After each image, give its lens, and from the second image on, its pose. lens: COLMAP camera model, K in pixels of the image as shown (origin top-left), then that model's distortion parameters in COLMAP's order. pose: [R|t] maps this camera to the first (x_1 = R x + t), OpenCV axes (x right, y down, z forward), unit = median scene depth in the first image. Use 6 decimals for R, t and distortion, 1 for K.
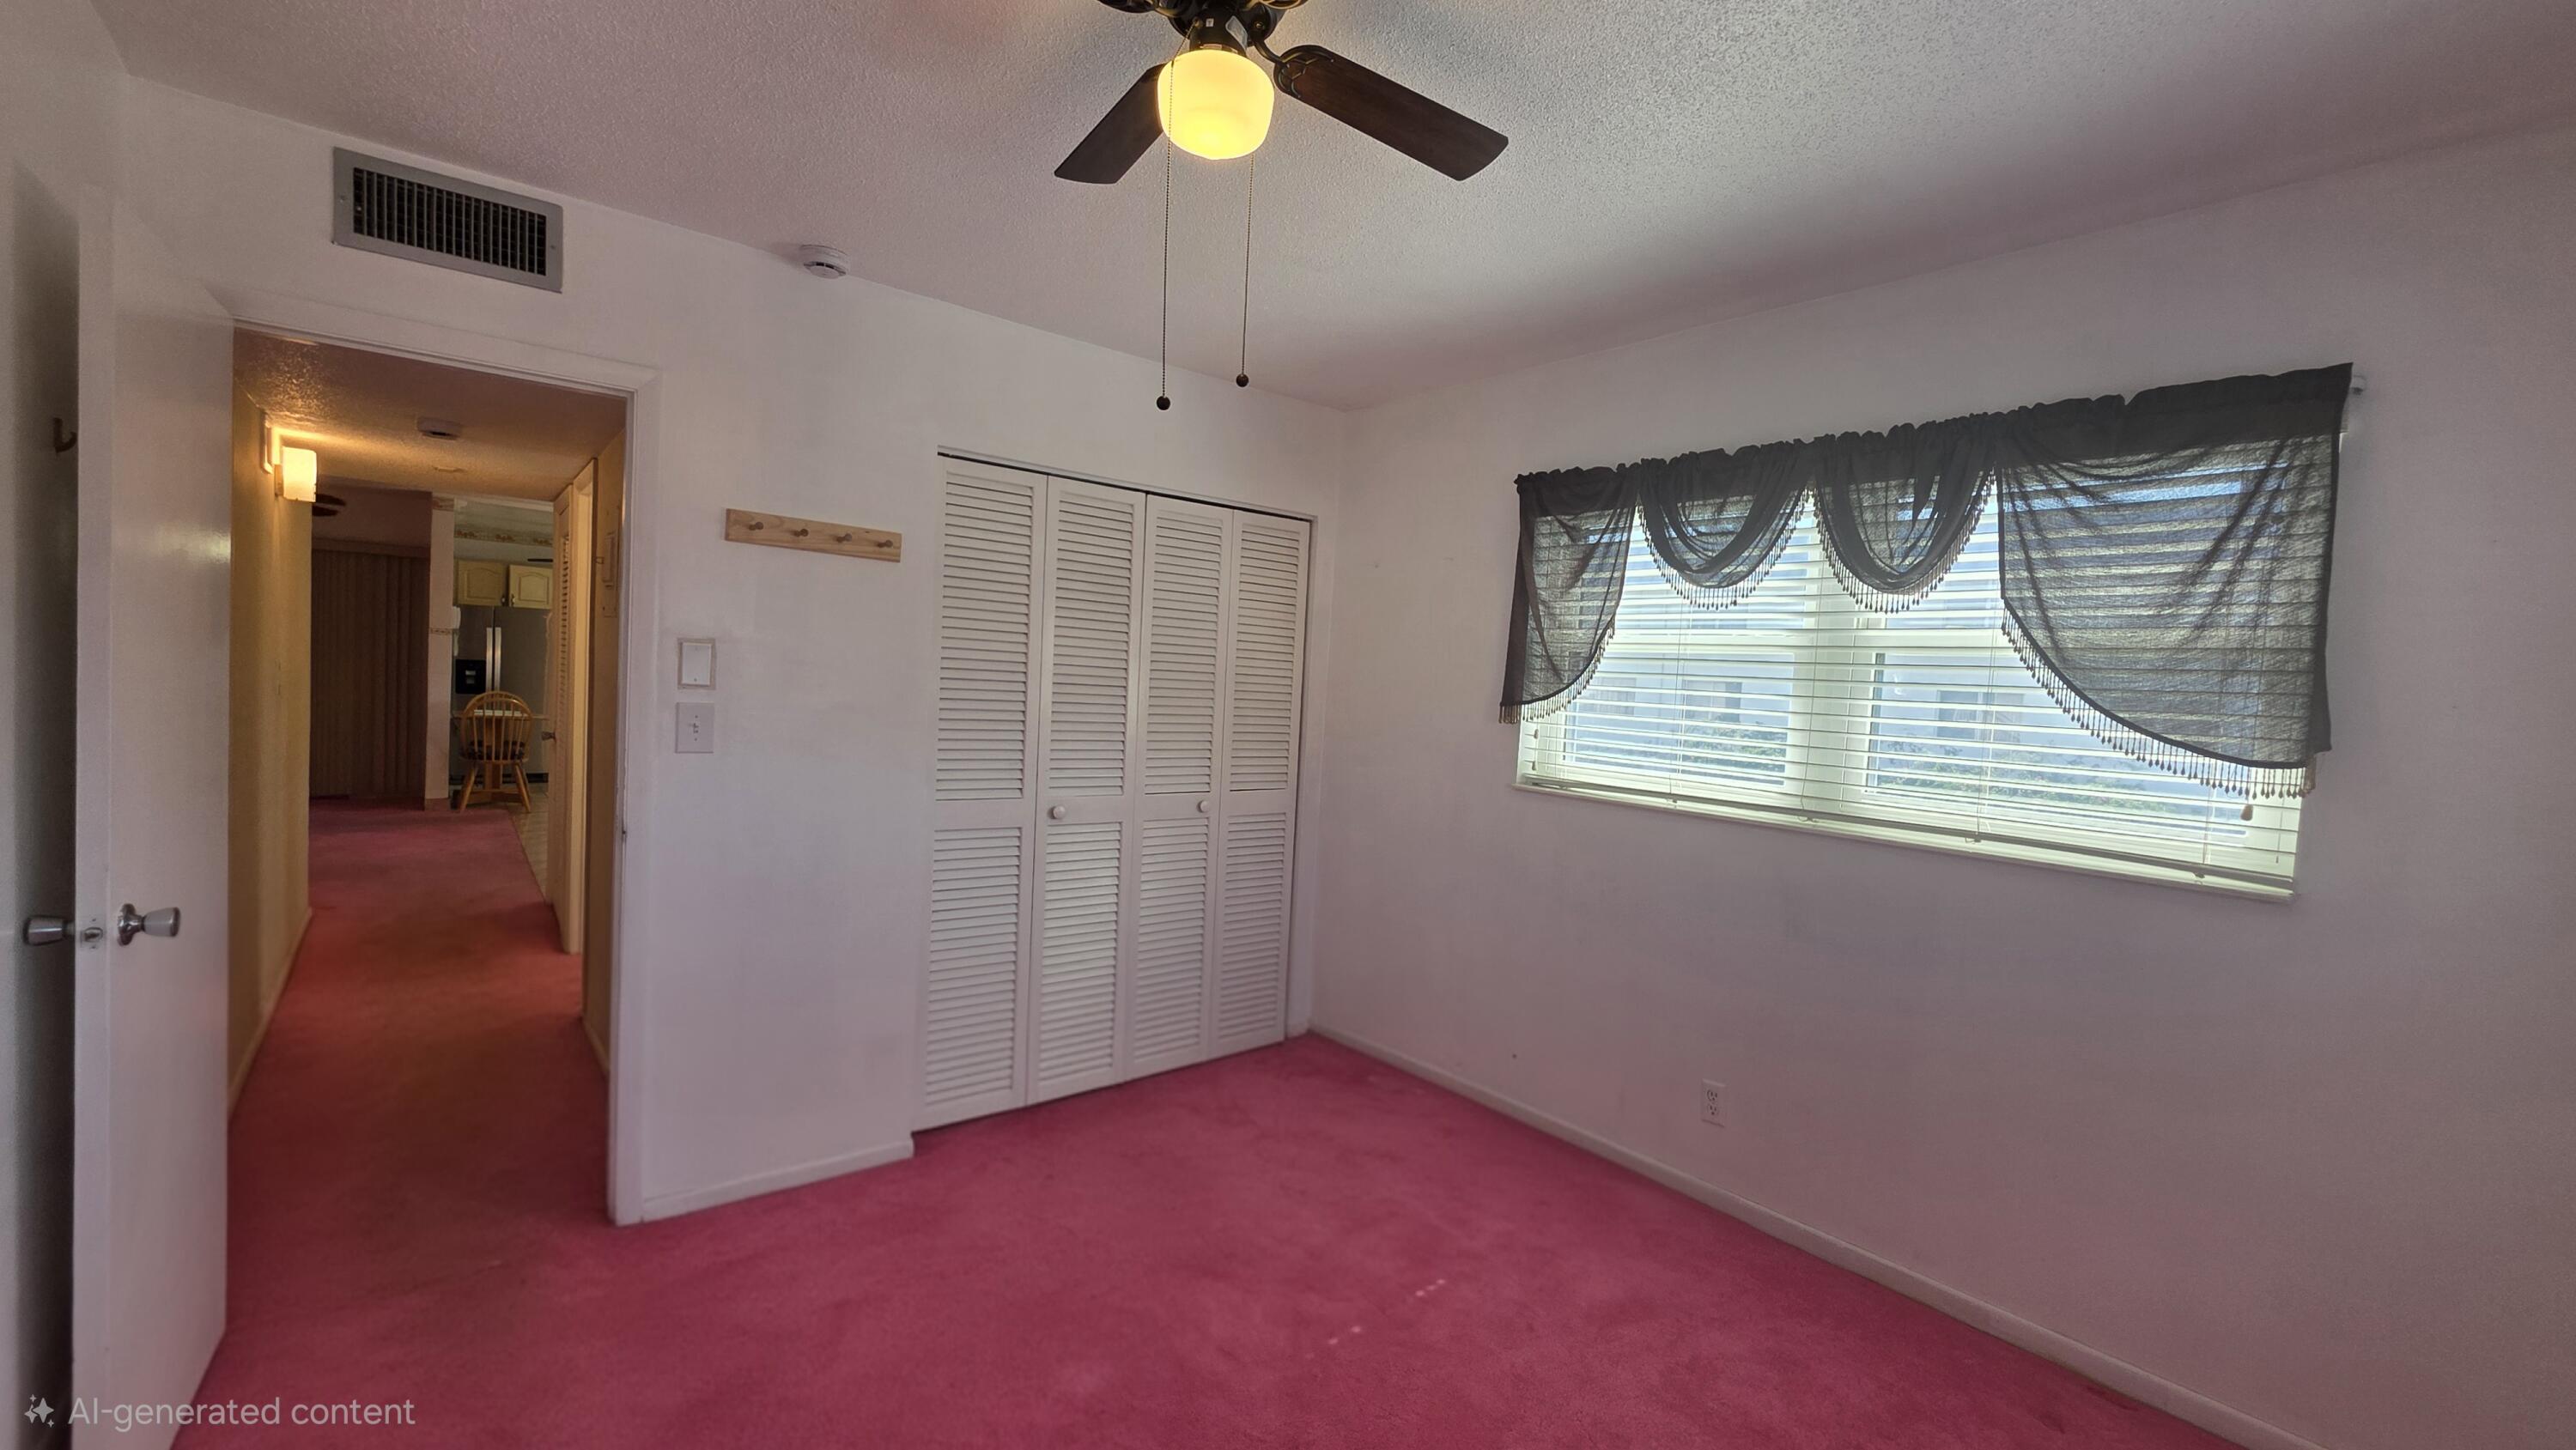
lens RADIAL K [[1035.8, 0, 1277.5], [0, 1035.8, 722.0], [0, 0, 1]] dist [0.004016, -0.000653]
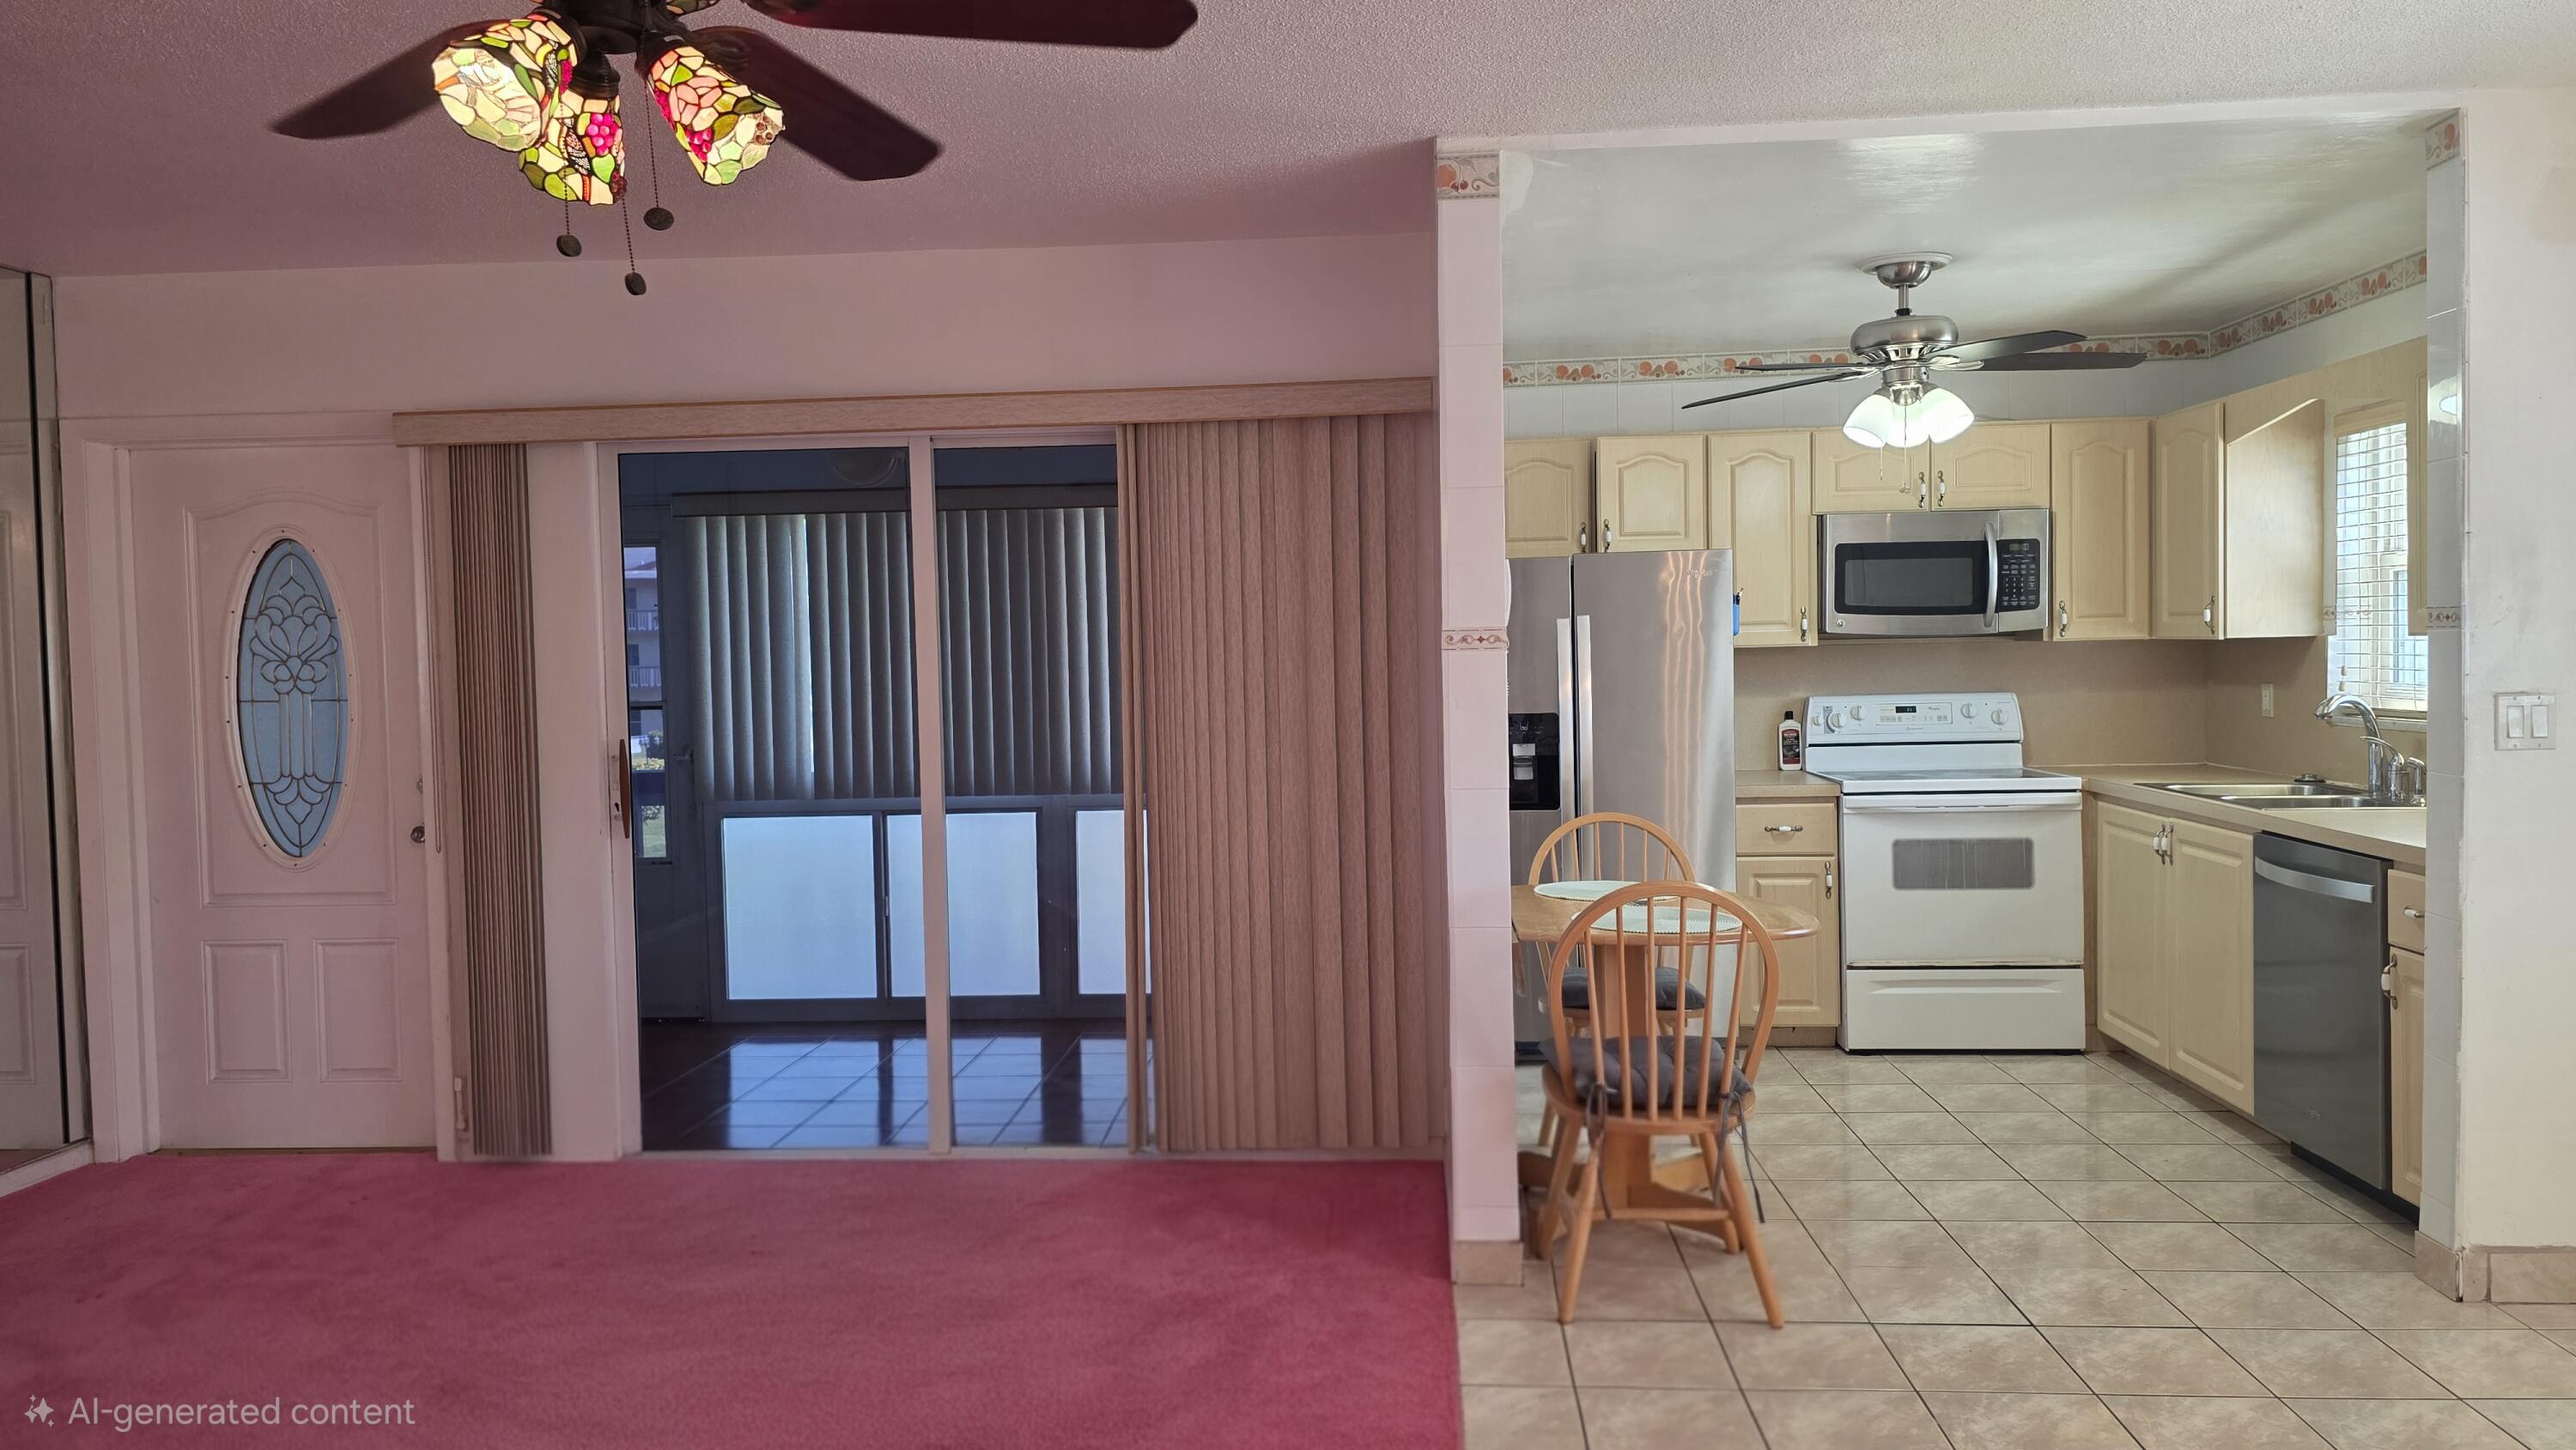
lens RADIAL K [[1706.3, 0, 1292.3], [0, 1706.3, 718.5], [0, 0, 1]] dist [0.031141, -0.028057]
pose [[0.722743, -0.040392, -0.689936, -0.479693], [0.036891, 0.999122, -0.019848, -0.053940], [0.690132, -0.011107, 0.723598, 0.578270]]
